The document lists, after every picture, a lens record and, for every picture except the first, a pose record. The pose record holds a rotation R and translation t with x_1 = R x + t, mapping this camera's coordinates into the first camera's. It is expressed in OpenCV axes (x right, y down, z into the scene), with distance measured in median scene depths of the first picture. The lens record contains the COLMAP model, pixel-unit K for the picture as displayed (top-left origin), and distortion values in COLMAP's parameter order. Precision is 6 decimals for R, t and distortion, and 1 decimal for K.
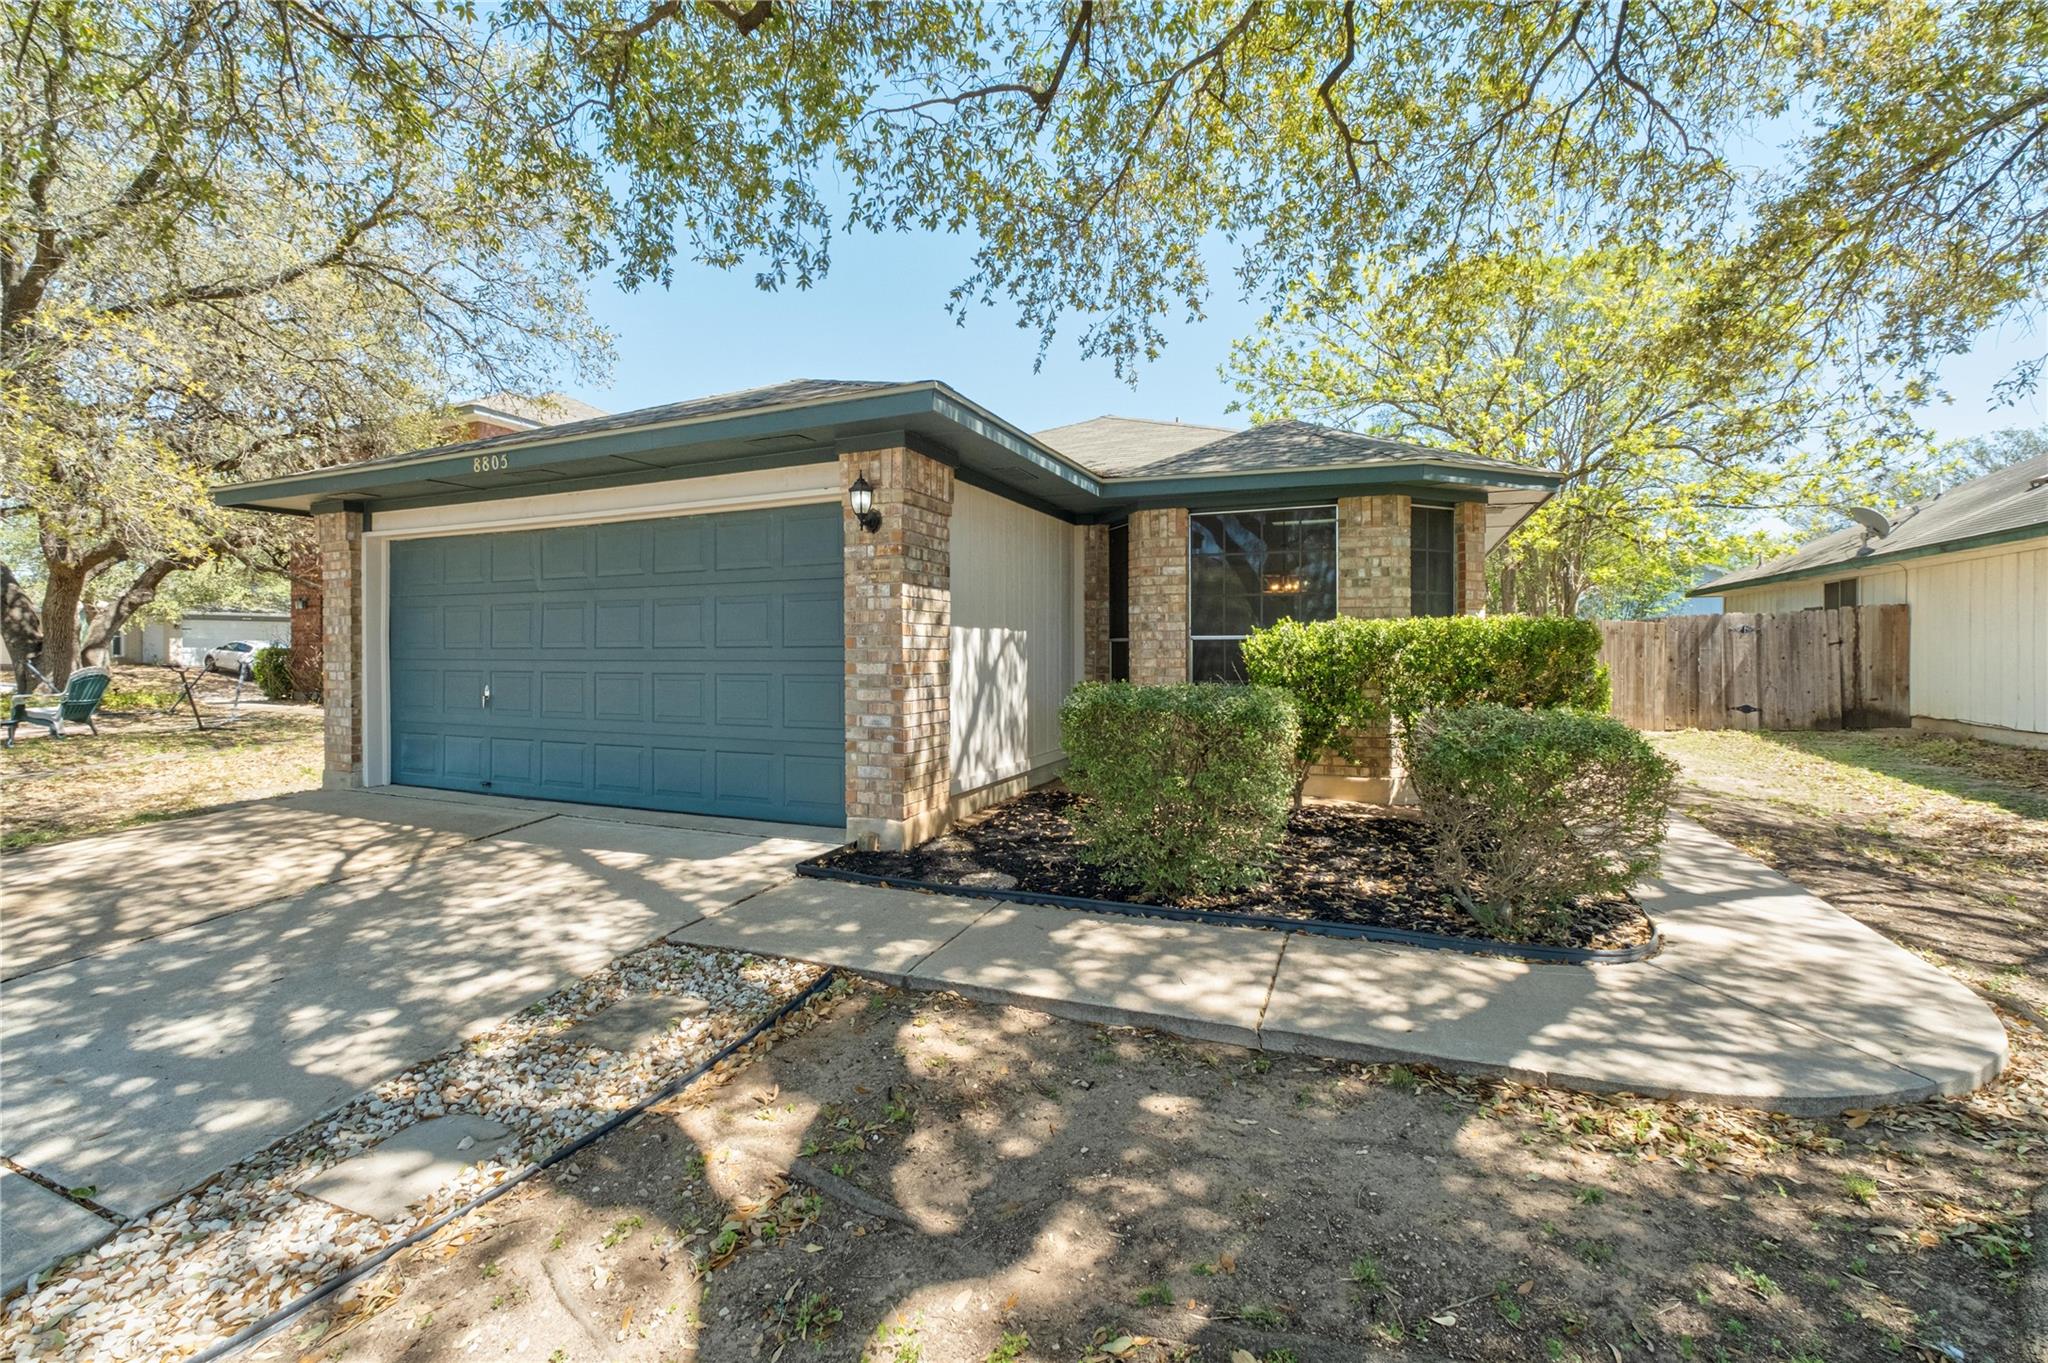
lens RADIAL K [[860.6, 0, 1026.0], [0, 860.6, 656.6], [0, 0, 1]] dist [-0.021001, 0.009822]
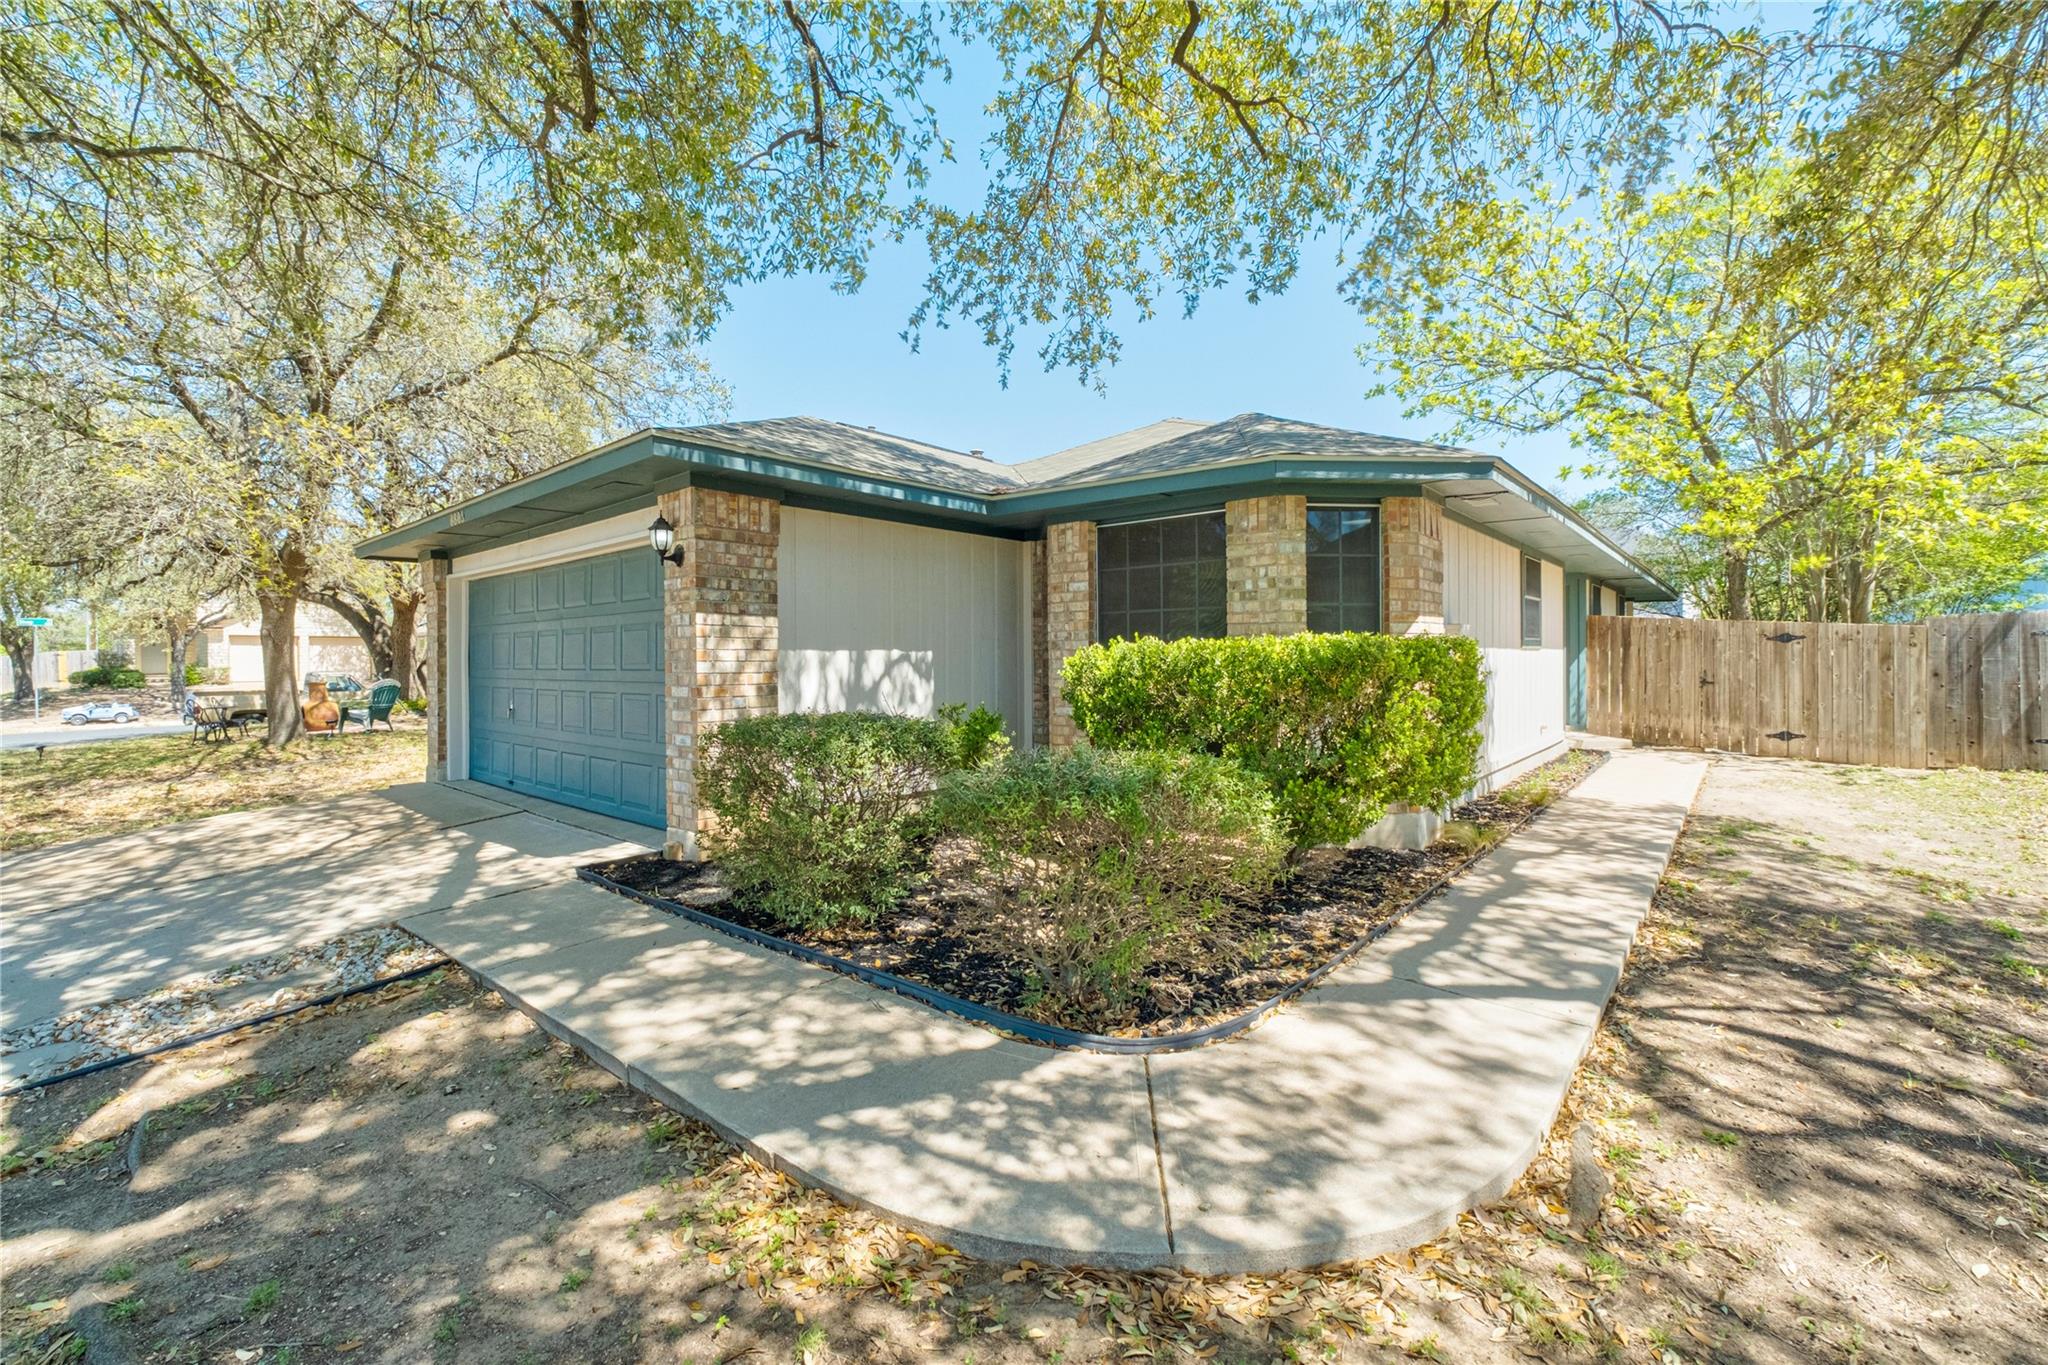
lens RADIAL K [[858.9, 0, 1019.2], [0, 858.9, 662.4], [0, 0, 1]] dist [-0.020111, 0.006310]
pose [[0.952807, -0.003323, -0.303559, 0.553233], [0.002500, 0.999992, -0.003101, -0.018379], [0.303566, 0.002196, 0.952808, 0.099679]]
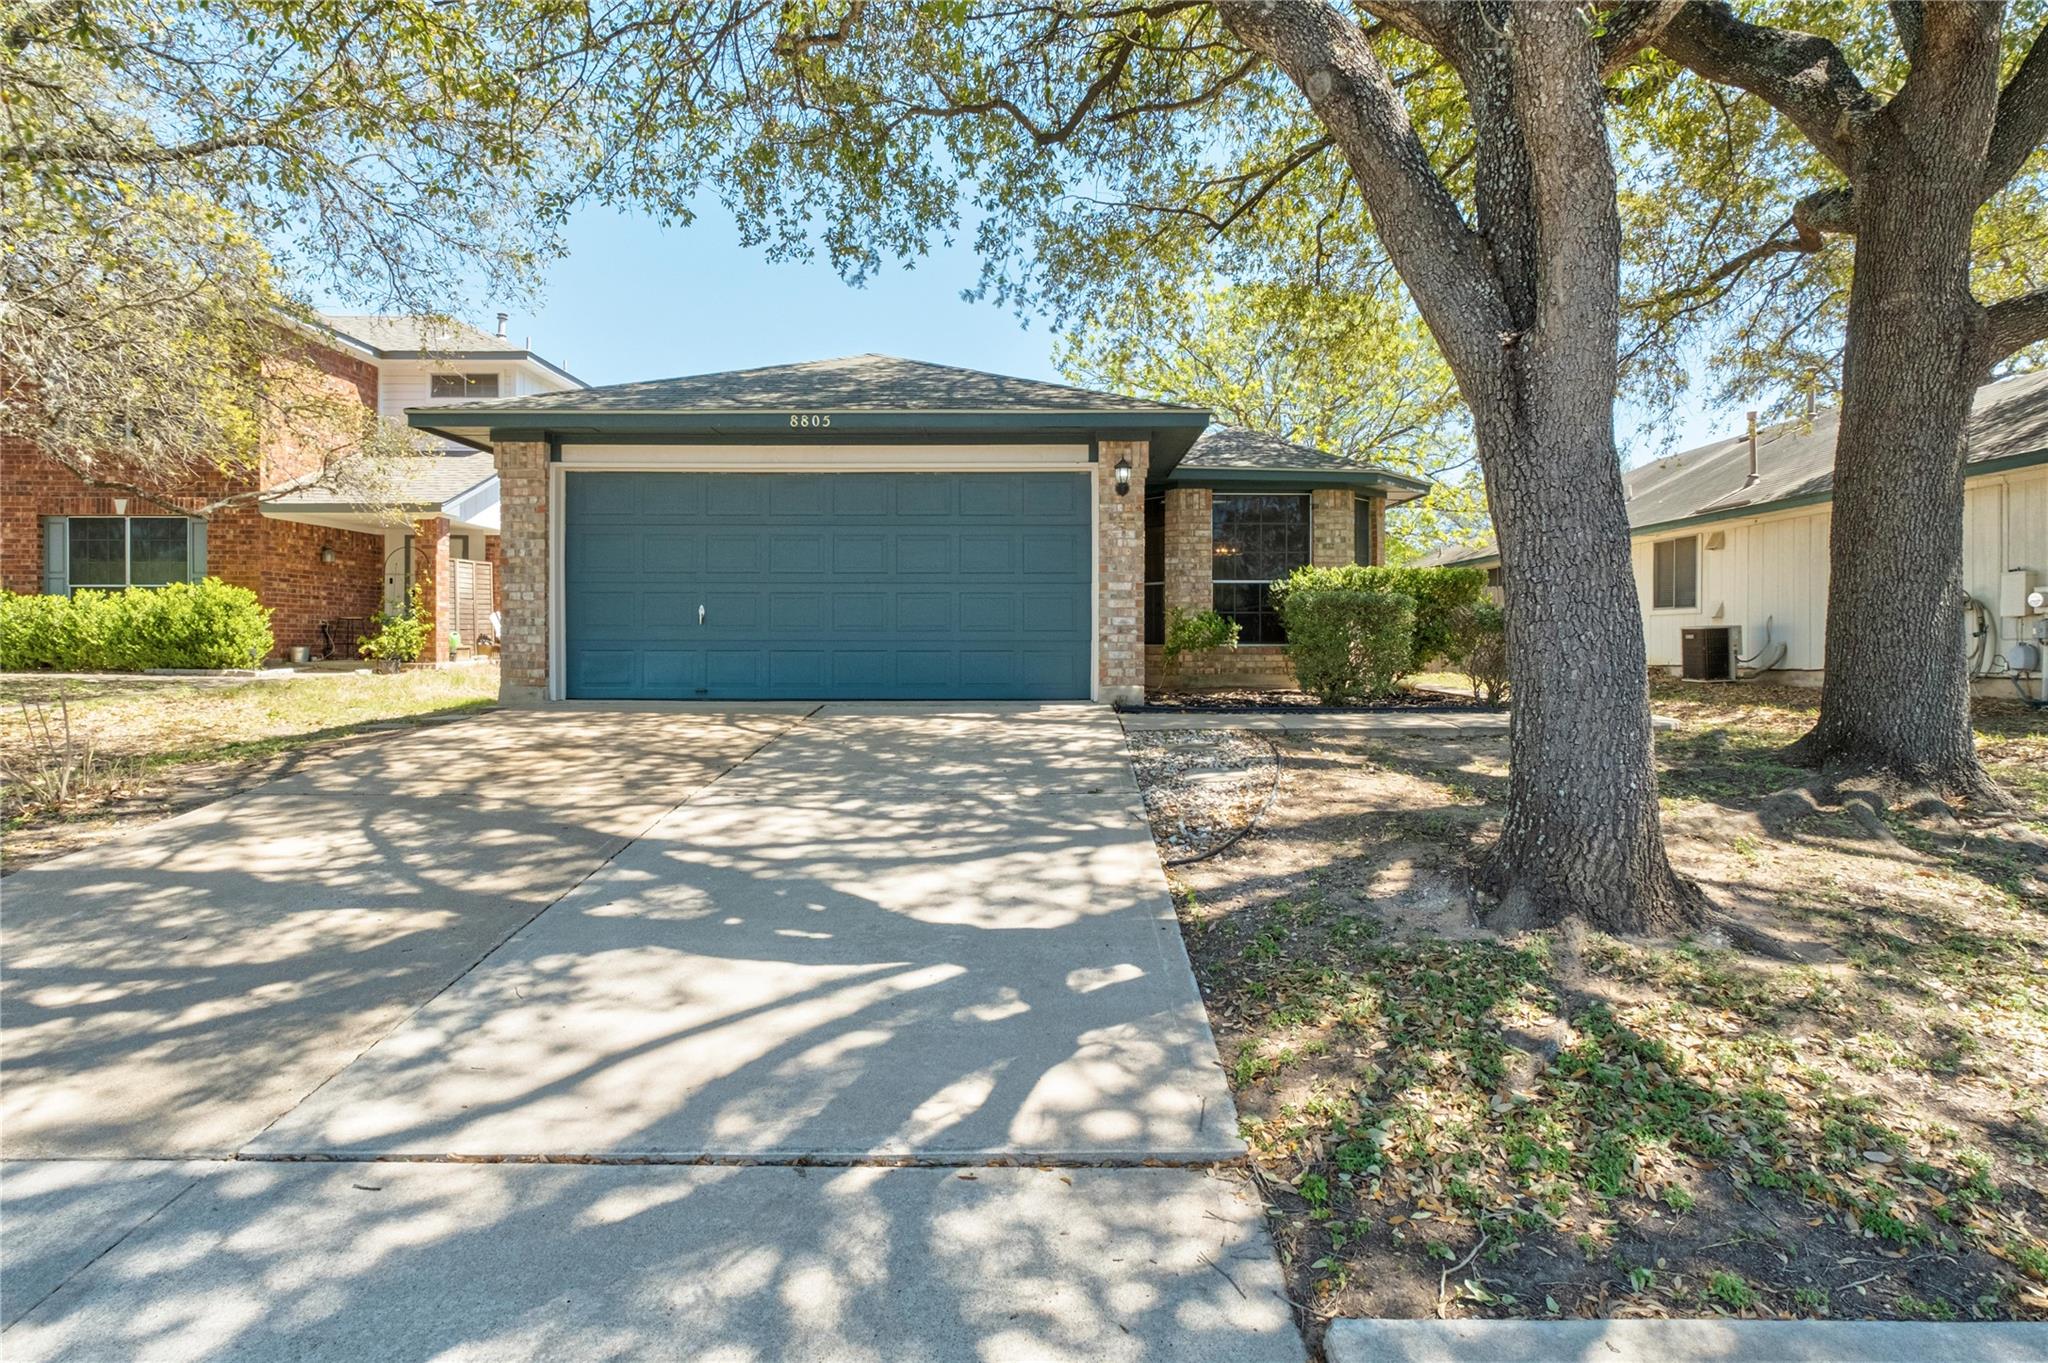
lens RADIAL K [[1011.6, 0, 1030.8], [0, 1011.6, 653.0], [0, 0, 1]] dist [-0.019008, -0.000035]
pose [[0.921747, 0.000806, 0.387791, -1.004595], [-0.002660, 0.999987, 0.004244, 0.123151], [-0.387782, -0.004943, 0.921738, -0.567763]]
